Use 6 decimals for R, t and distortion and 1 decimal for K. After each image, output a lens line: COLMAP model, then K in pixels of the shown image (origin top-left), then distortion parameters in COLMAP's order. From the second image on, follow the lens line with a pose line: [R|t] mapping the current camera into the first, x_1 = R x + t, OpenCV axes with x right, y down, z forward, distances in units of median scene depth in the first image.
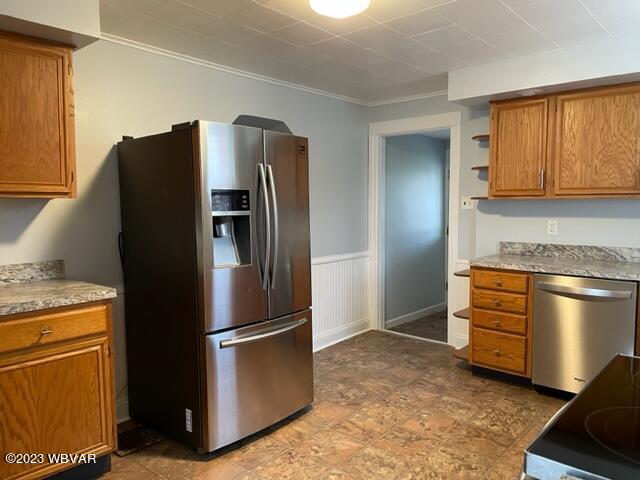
lens RADIAL K [[484.2, 0, 321.1], [0, 484.2, 237.3], [0, 0, 1]] dist [0.079473, -0.074022]
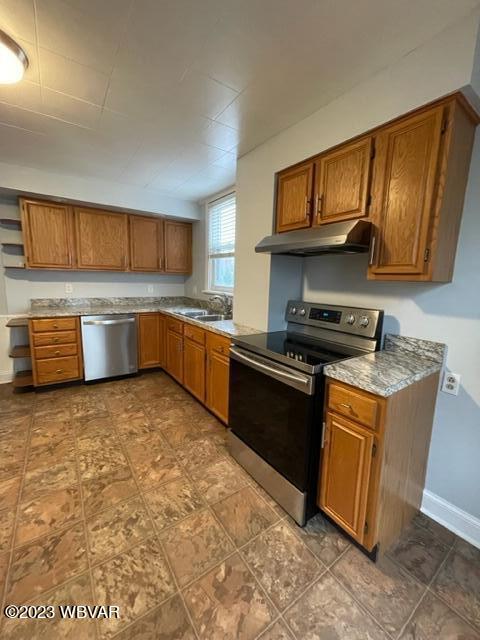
lens RADIAL K [[259.9, 0, 241.3], [0, 259.9, 317.2], [0, 0, 1]] dist [0.007175, 0.000412]
pose [[0.250605, -0.129705, 0.959361, -0.311954], [0.040074, 0.991524, 0.123585, -0.012062], [-0.967260, 0.007474, 0.253679, 0.295196]]
